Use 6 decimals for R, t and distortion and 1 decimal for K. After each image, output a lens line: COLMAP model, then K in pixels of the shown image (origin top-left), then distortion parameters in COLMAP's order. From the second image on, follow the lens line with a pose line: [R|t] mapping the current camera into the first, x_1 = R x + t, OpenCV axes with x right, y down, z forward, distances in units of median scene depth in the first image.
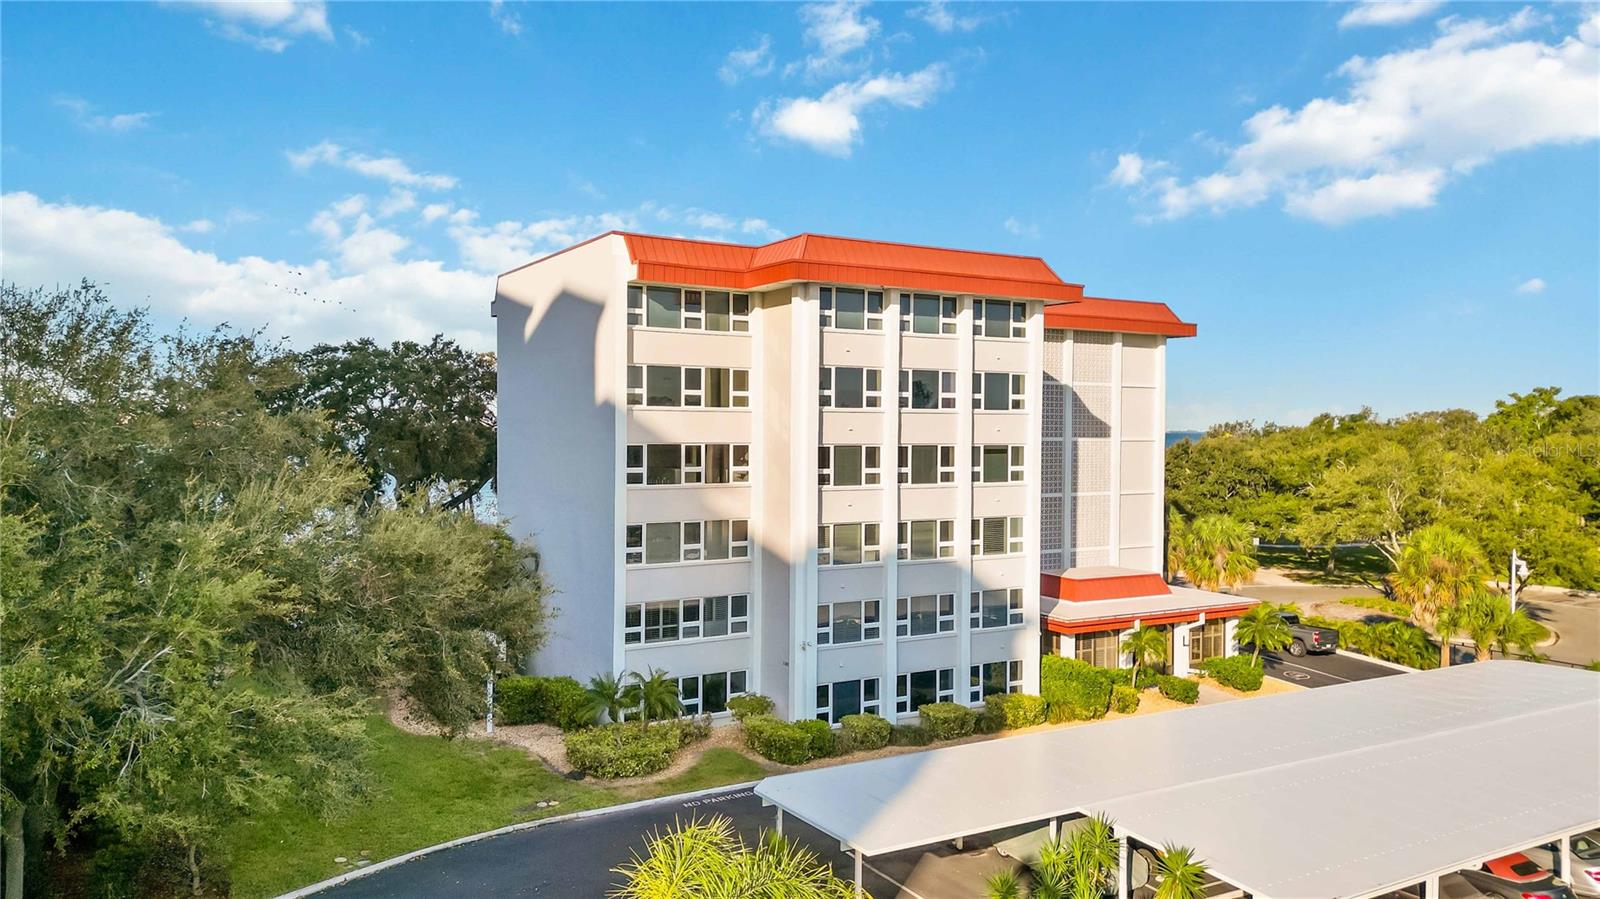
lens RADIAL K [[1106.1, 0, 806.2], [0, 1106.1, 444.7], [0, 0, 1]] dist [0.043157, -0.023827]
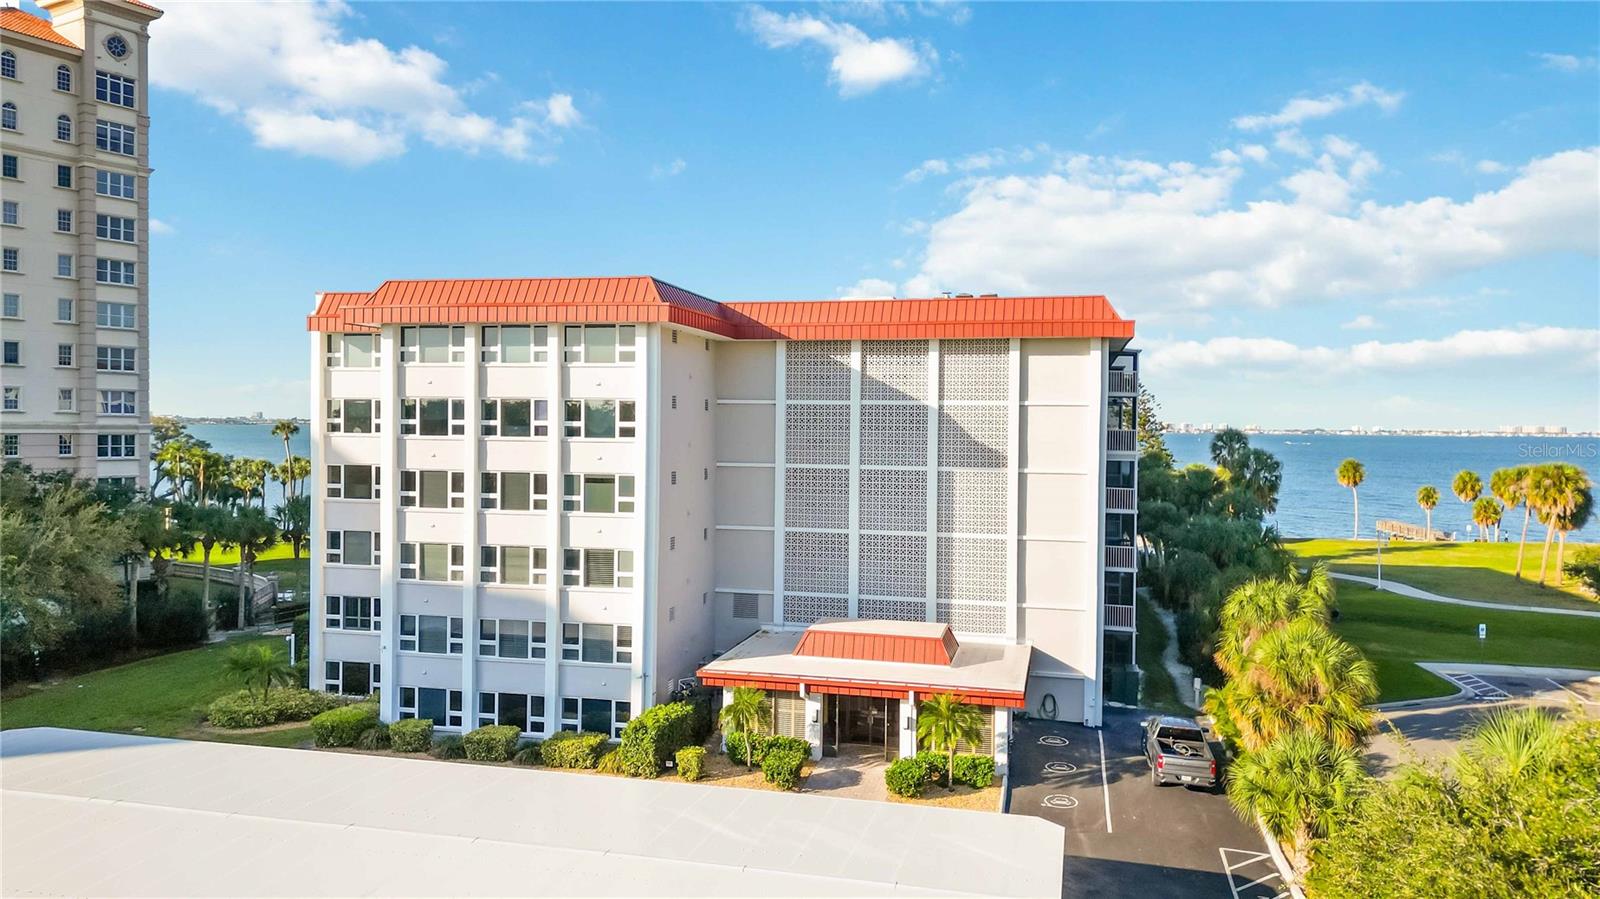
lens RADIAL K [[1106.1, 0, 809.7], [0, 1106.1, 456.6], [0, 0, 1]] dist [0.043157, -0.023827]
pose [[0.738562, 0.019781, -0.673895, 0.984471], [-0.018469, 0.999788, 0.009106, -0.027886], [0.673933, 0.005721, 0.738771, 0.420813]]
